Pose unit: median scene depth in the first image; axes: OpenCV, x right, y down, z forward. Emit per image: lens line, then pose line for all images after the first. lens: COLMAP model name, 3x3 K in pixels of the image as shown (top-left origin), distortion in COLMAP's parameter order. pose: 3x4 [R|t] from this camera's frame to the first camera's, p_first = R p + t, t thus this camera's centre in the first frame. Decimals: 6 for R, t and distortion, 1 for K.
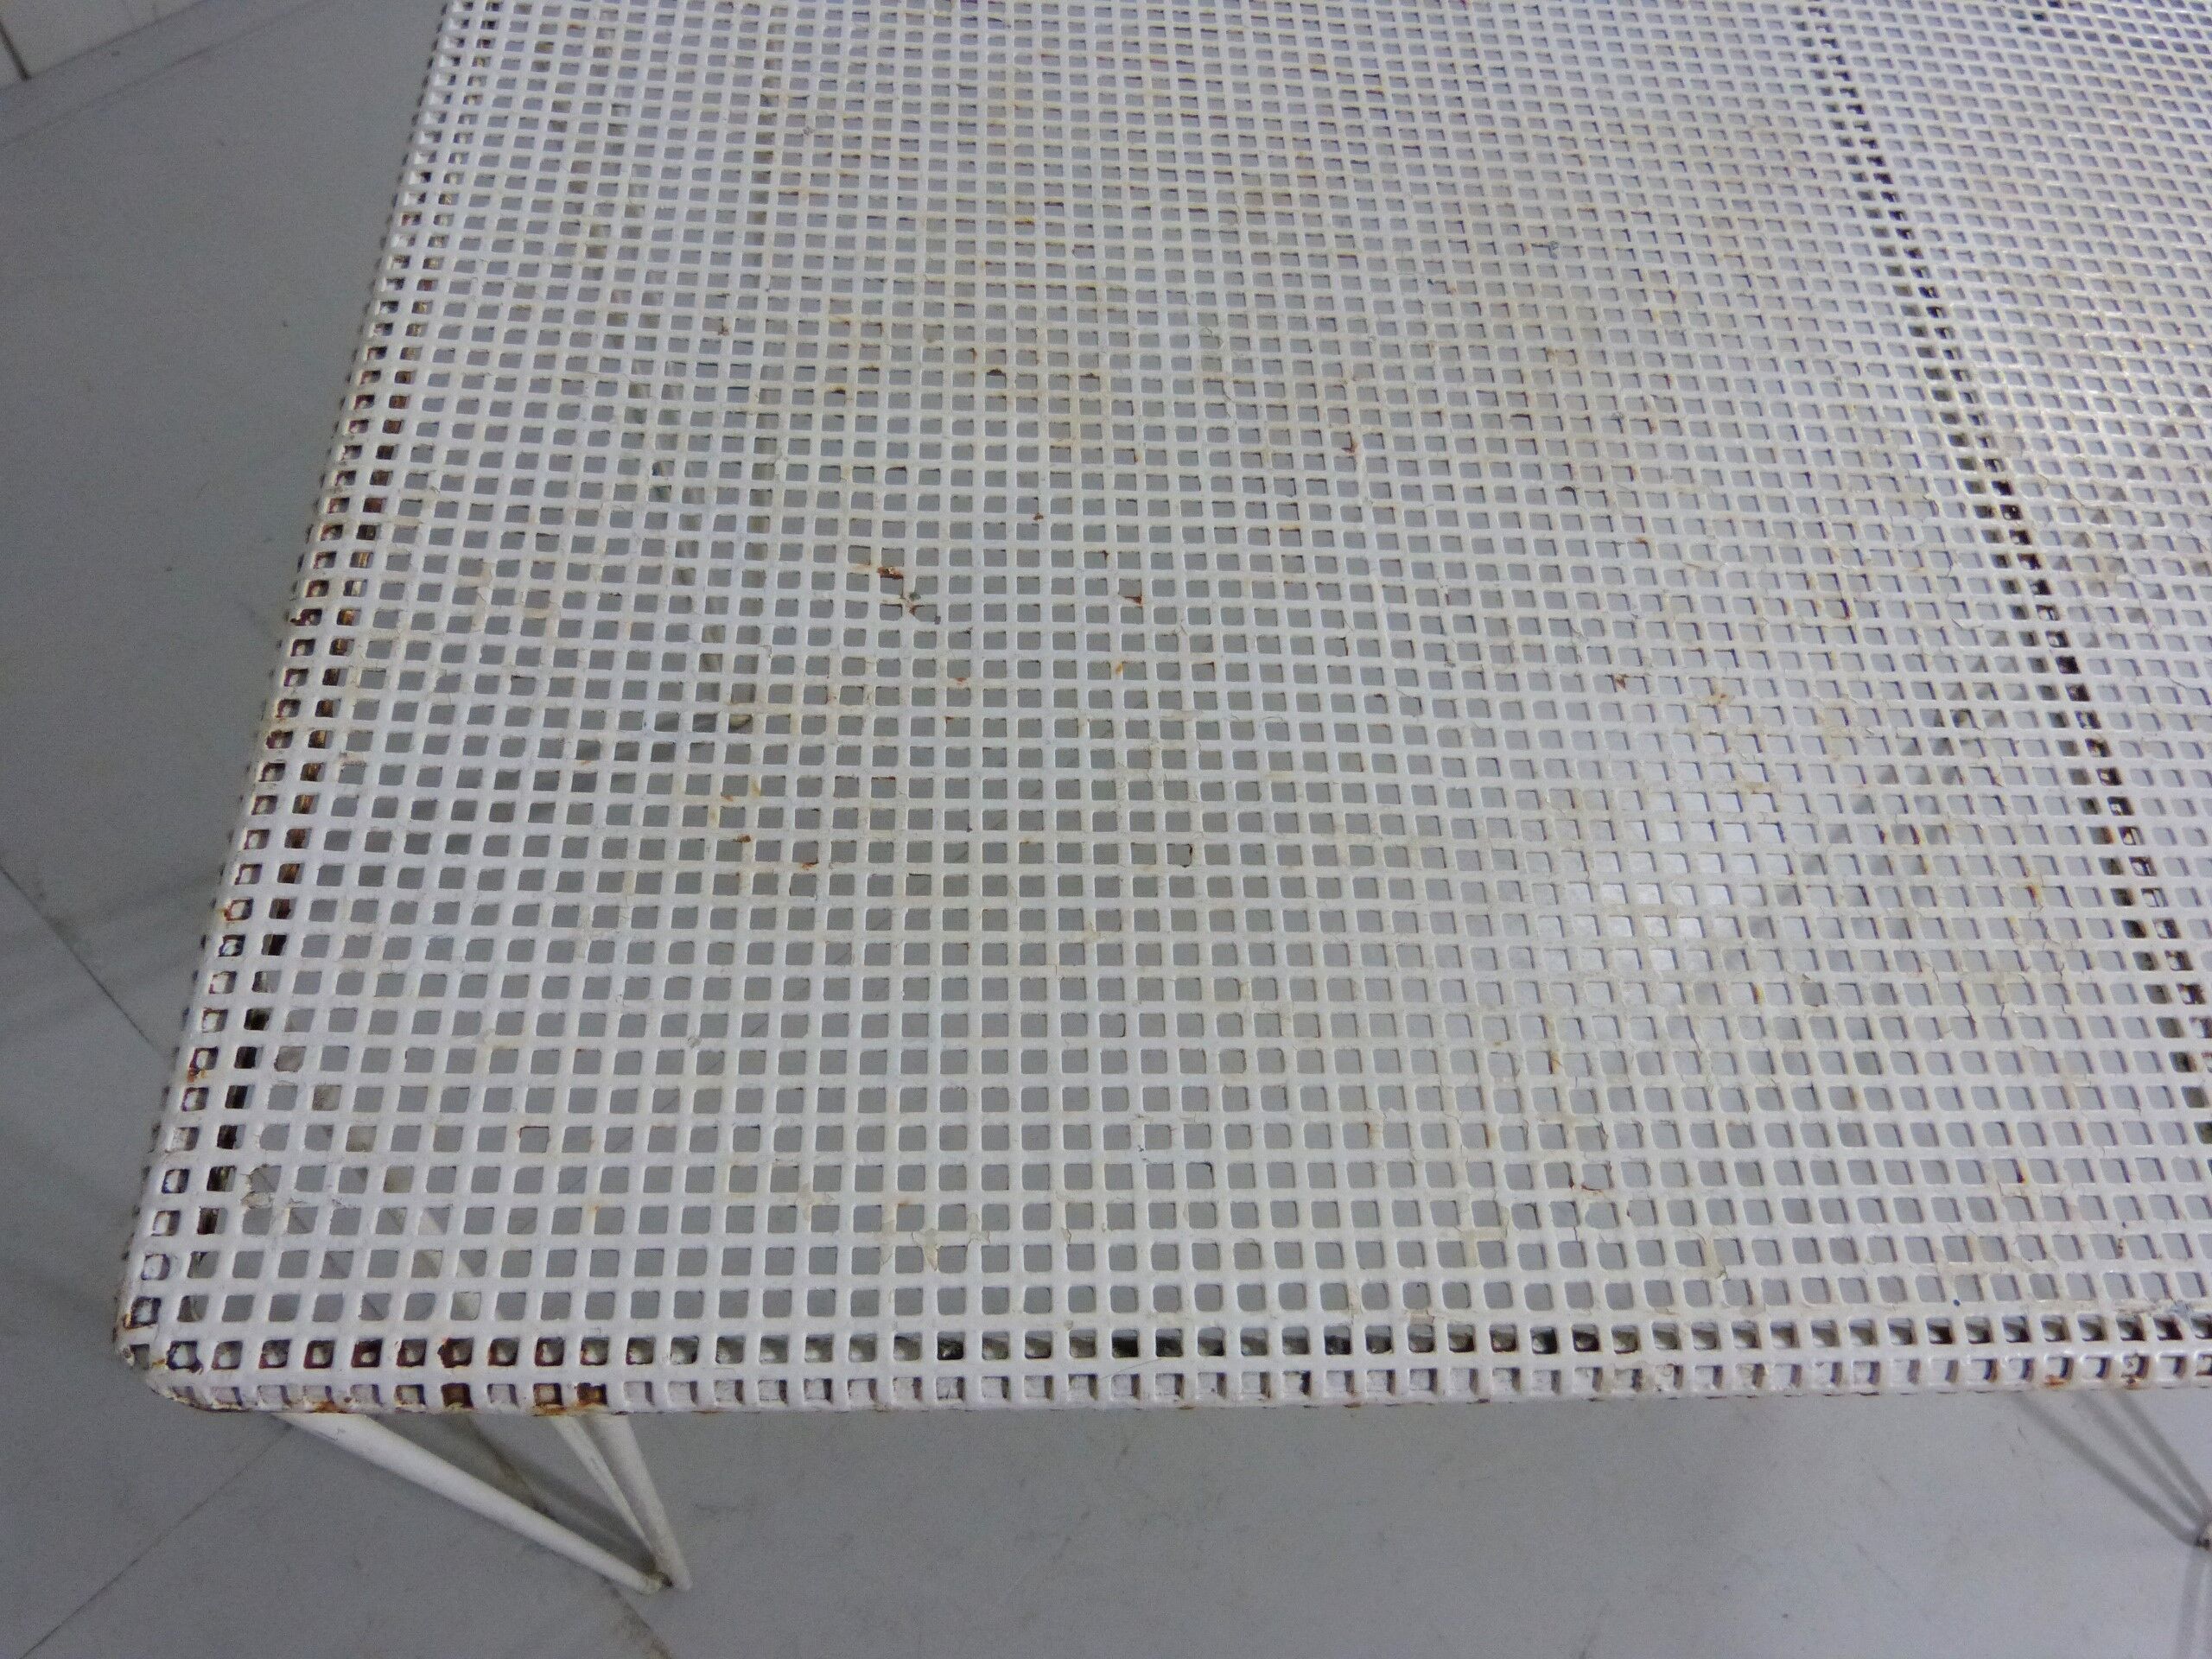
lens RADIAL K [[1642.1, 0, 1112.8], [0, 1642.1, 830.9], [0, 0, 1]] dist [-0.042309, 0.031102]
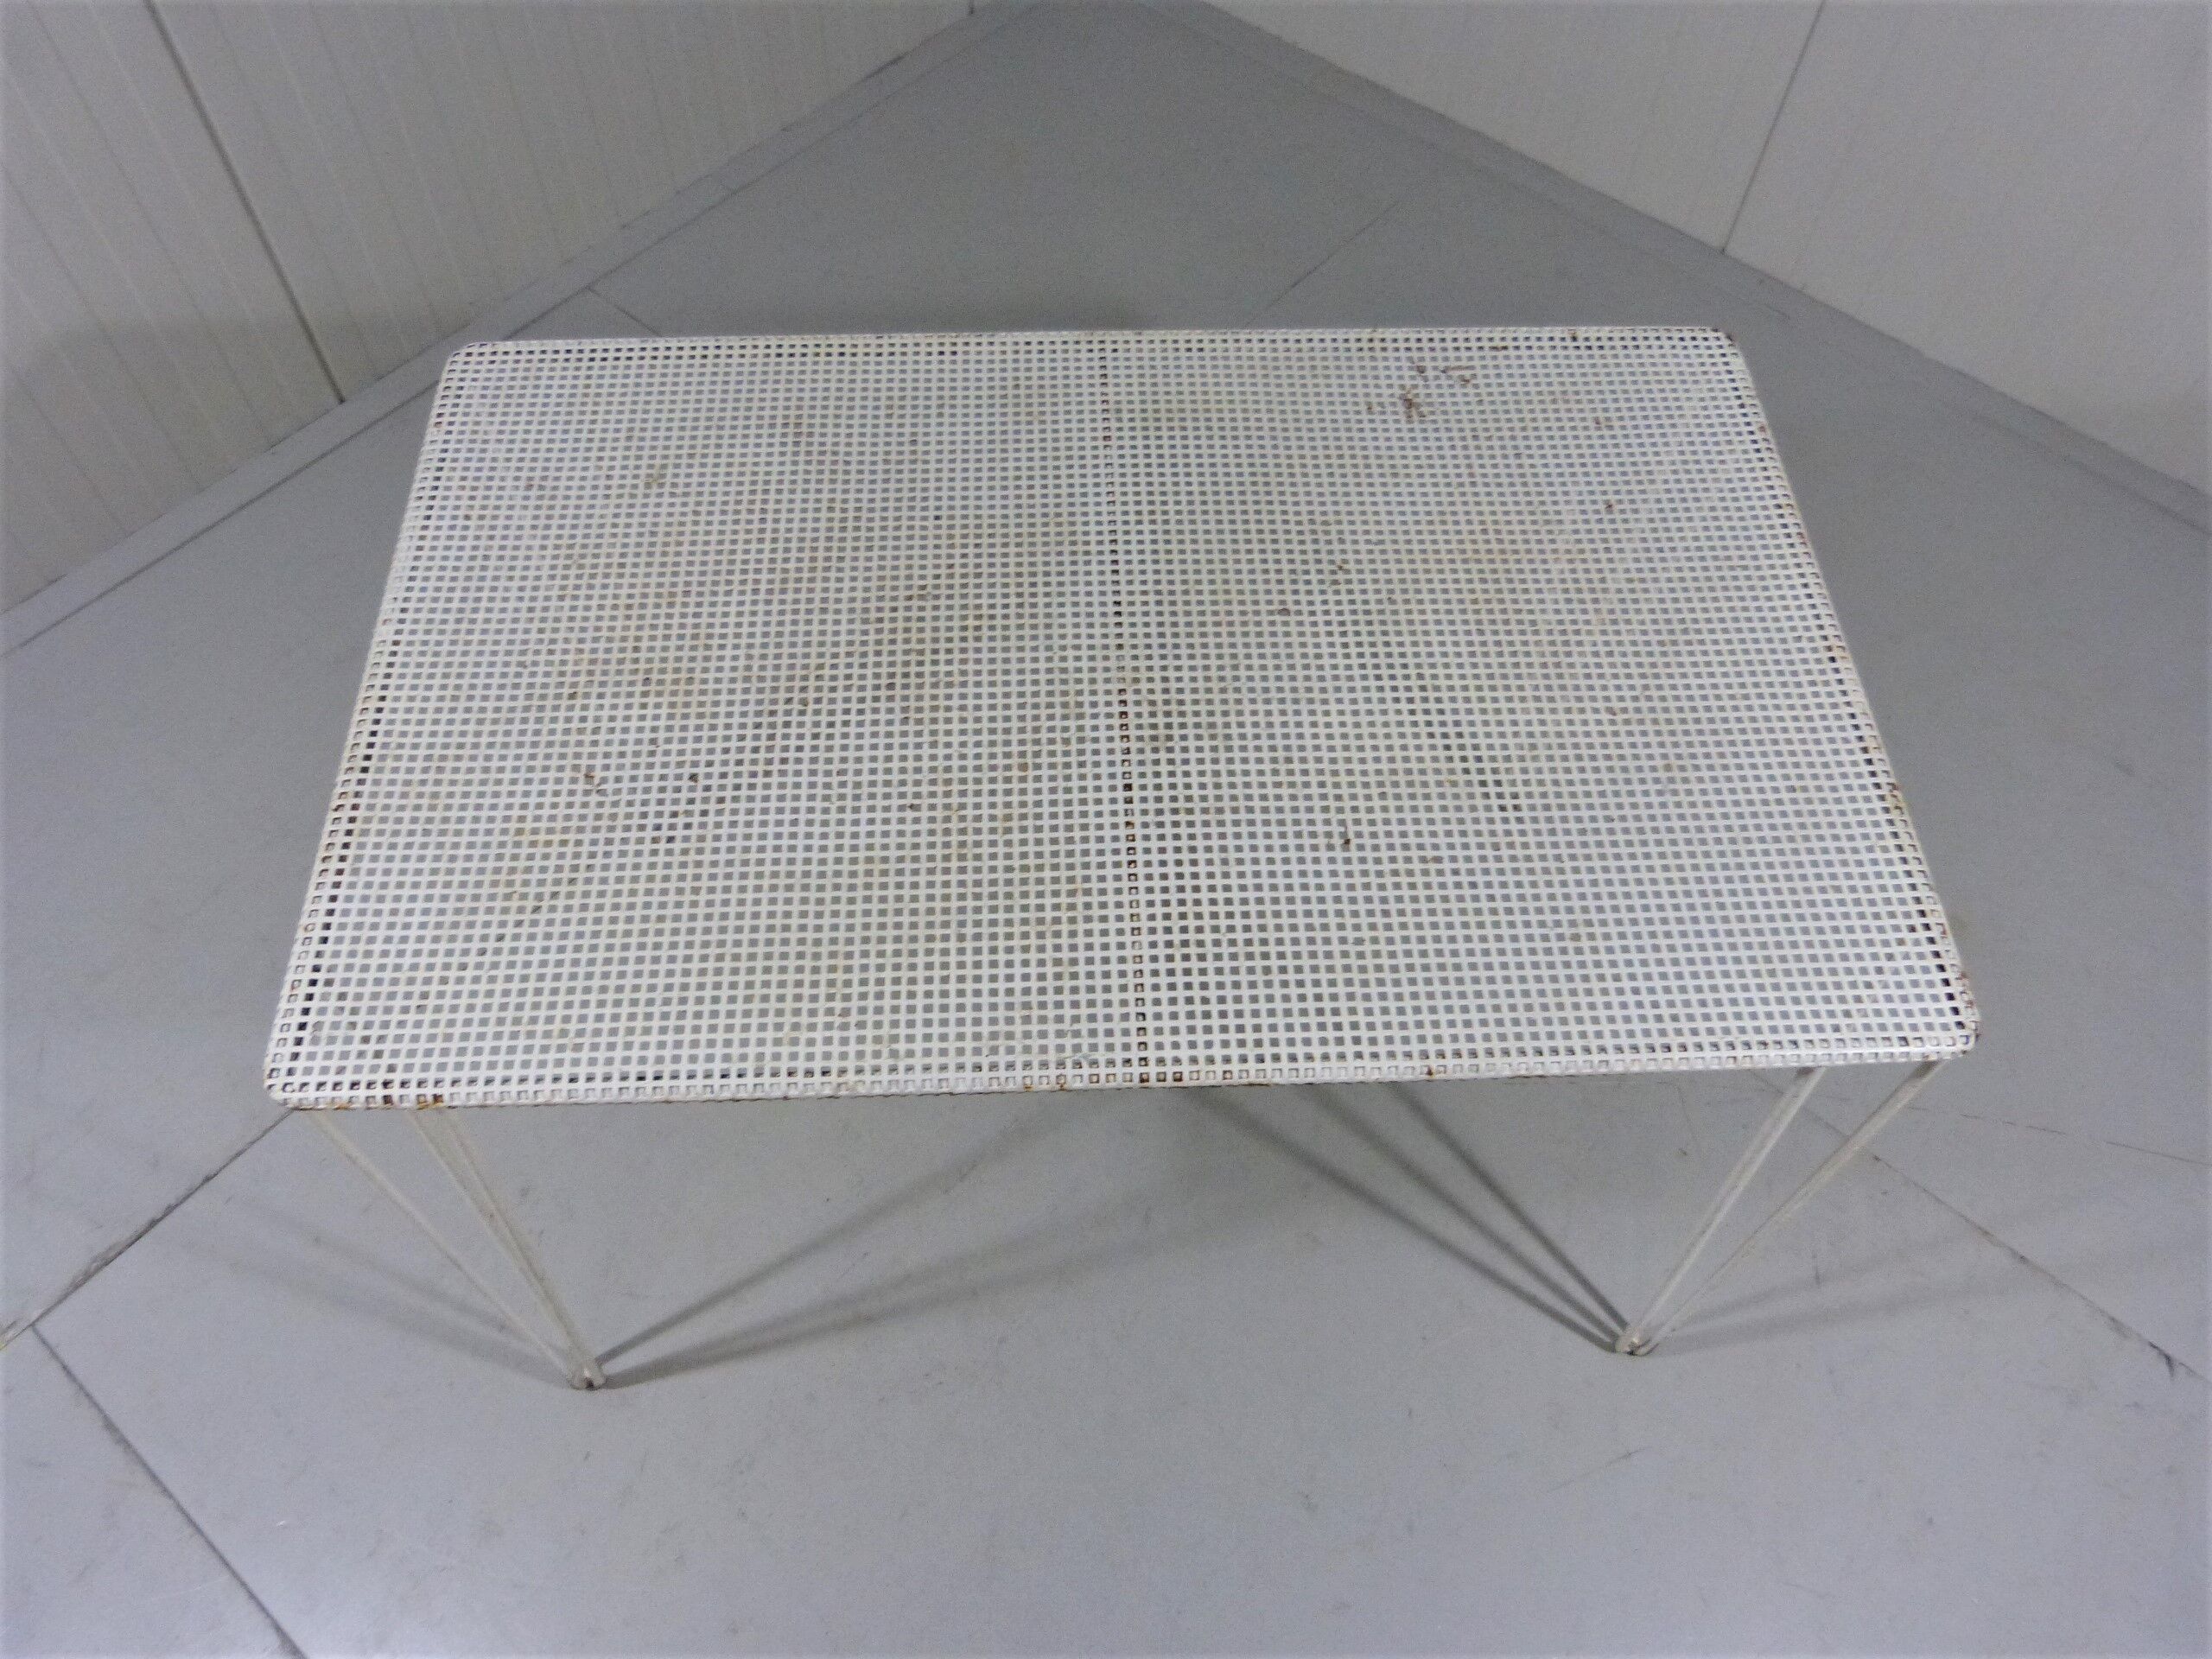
lens RADIAL K [[1642.1, 0, 1112.8], [0, 1642.1, 830.9], [0, 0, 1]] dist [-0.042309, 0.031102]
pose [[0.997114, -0.048216, -0.058648, 0.860833], [0.043883, 0.996362, -0.073052, 0.139519], [0.061957, 0.070268, 0.995602, -1.447087]]
